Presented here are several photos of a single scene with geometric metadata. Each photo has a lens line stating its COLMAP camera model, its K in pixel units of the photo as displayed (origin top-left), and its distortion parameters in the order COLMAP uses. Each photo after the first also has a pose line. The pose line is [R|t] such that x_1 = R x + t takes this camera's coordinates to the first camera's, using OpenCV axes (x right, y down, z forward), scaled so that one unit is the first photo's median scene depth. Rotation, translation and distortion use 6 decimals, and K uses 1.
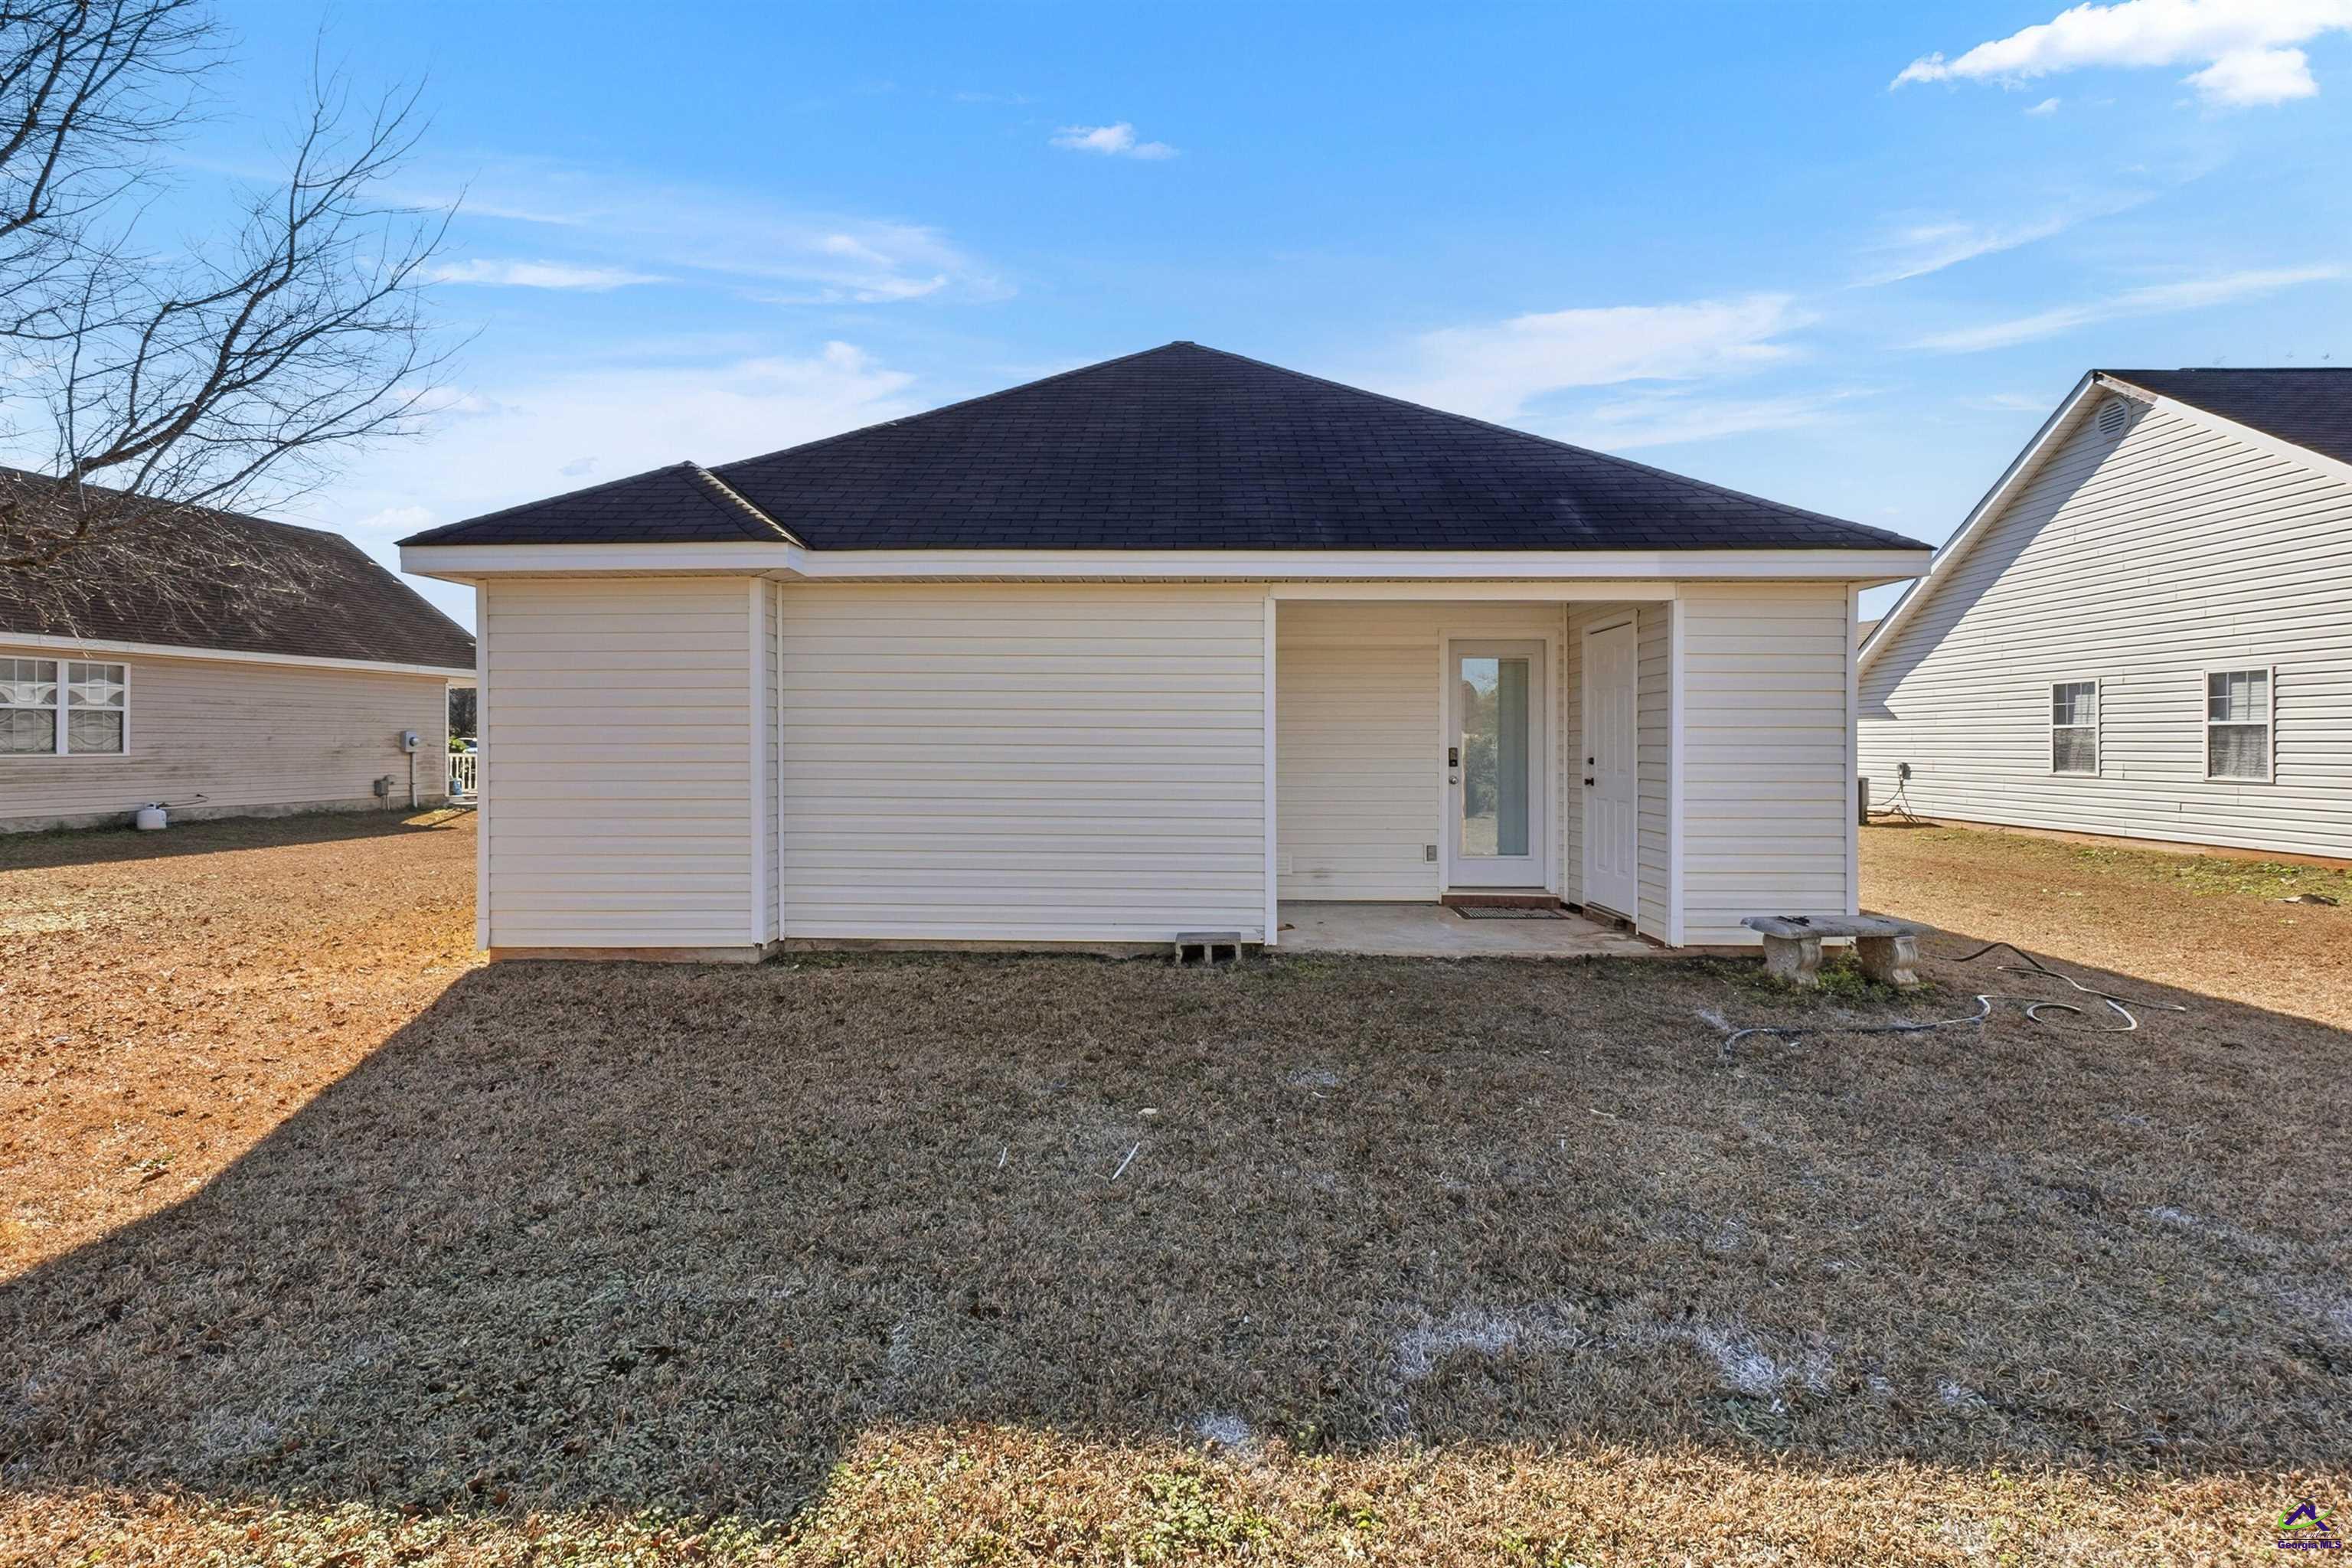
lens RADIAL K [[1017.4, 0, 1174.6], [0, 1017.4, 767.6], [0, 0, 1]] dist [0.000989, 0.000009]
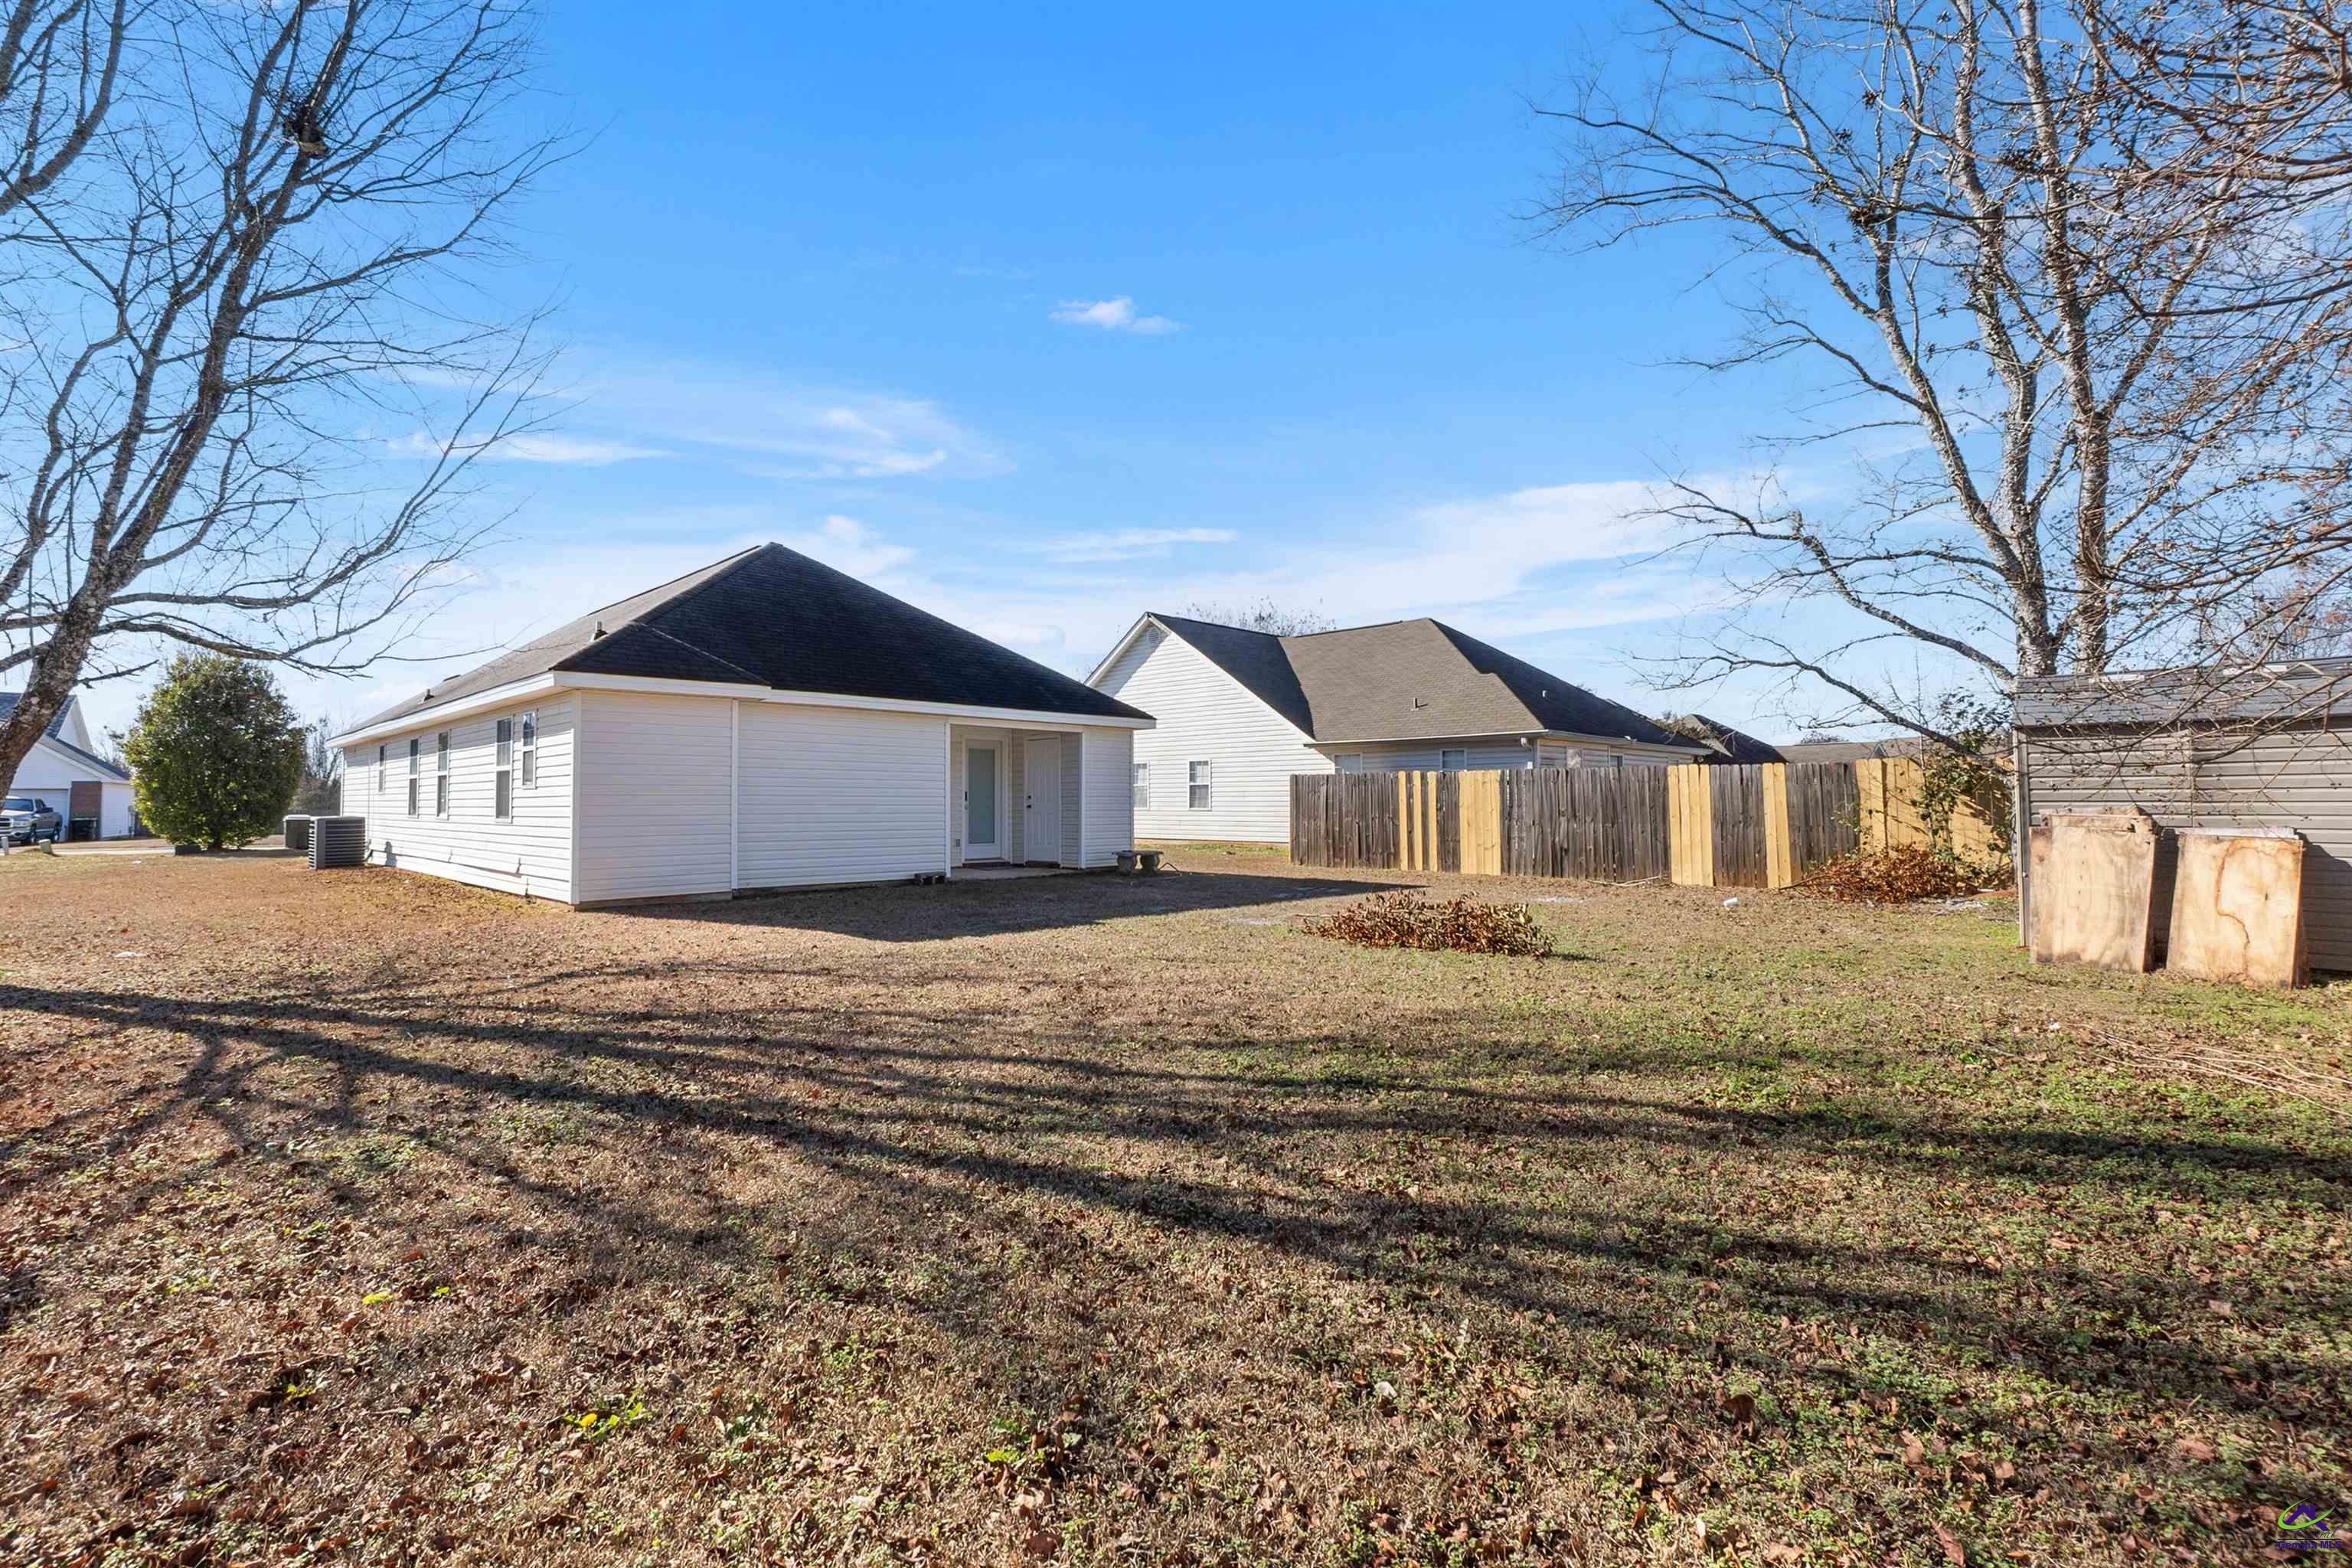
lens RADIAL K [[1017.4, 0, 1179.9], [0, 1017.4, 788.0], [0, 0, 1]] dist [0.000989, 0.000009]
pose [[0.677202, 0.005344, 0.735777, -0.555352], [0.023181, 0.999322, -0.028593, 0.025053], [-0.735432, 0.036419, 0.676619, -0.420748]]
